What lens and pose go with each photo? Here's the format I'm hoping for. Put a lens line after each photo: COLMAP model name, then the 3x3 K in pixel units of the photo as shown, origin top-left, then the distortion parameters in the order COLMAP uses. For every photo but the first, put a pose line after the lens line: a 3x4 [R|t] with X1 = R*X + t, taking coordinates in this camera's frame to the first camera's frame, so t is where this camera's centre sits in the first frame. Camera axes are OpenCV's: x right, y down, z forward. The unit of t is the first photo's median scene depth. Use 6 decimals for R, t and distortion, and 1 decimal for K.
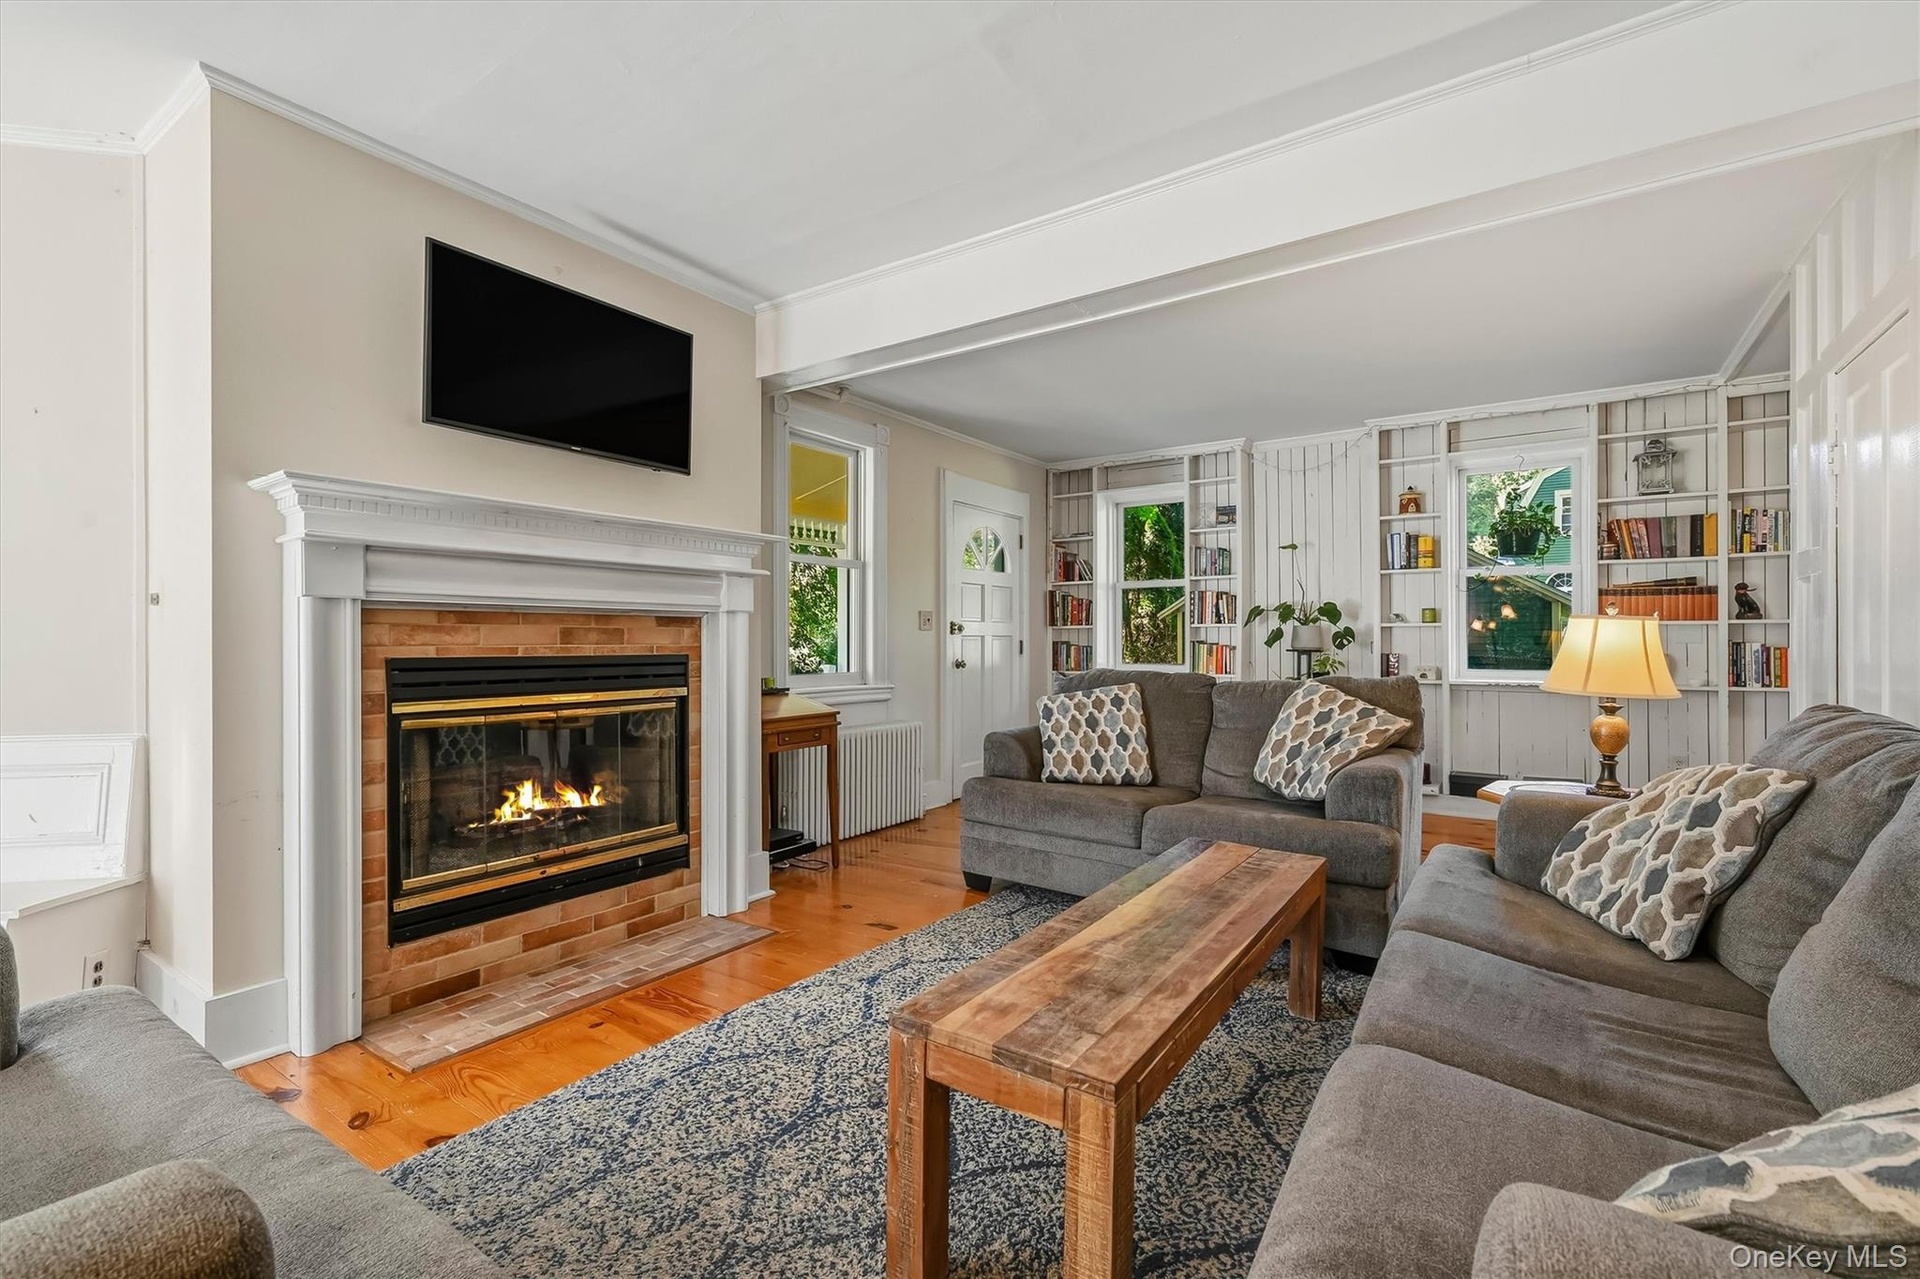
lens RADIAL K [[818.4, 0, 957.7], [0, 818.4, 646.0], [0, 0, 1]] dist [-0.001347, -0.000020]
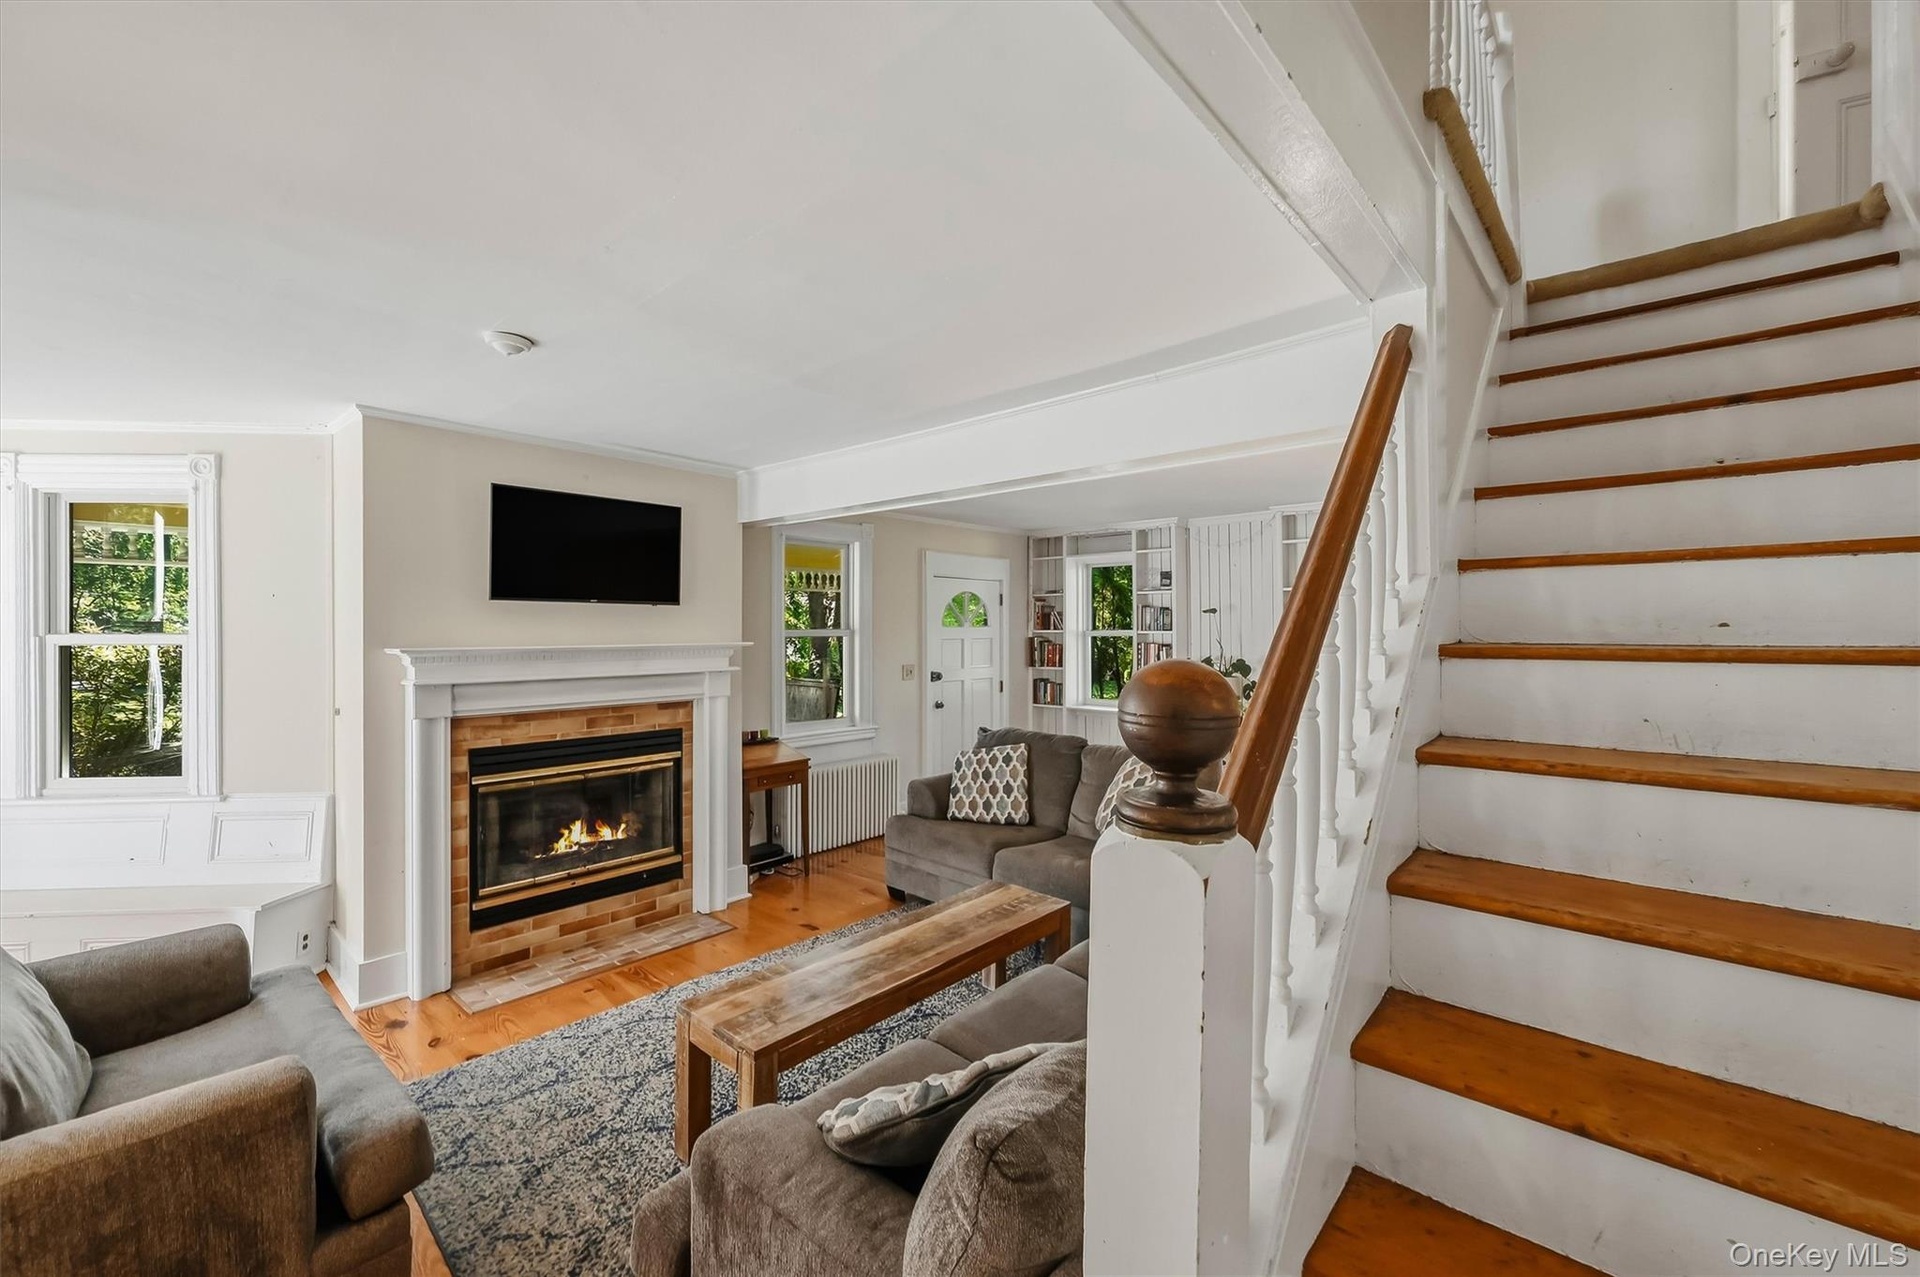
lens RADIAL K [[763.4, 0, 966.3], [0, 763.4, 628.0], [0, 0, 1]] dist [0.001148, -0.000324]
pose [[0.991664, -0.001354, -0.128842, 0.378449], [0.001227, 0.999999, -0.001068, -0.184410], [0.128843, 0.000901, 0.991665, -0.287702]]
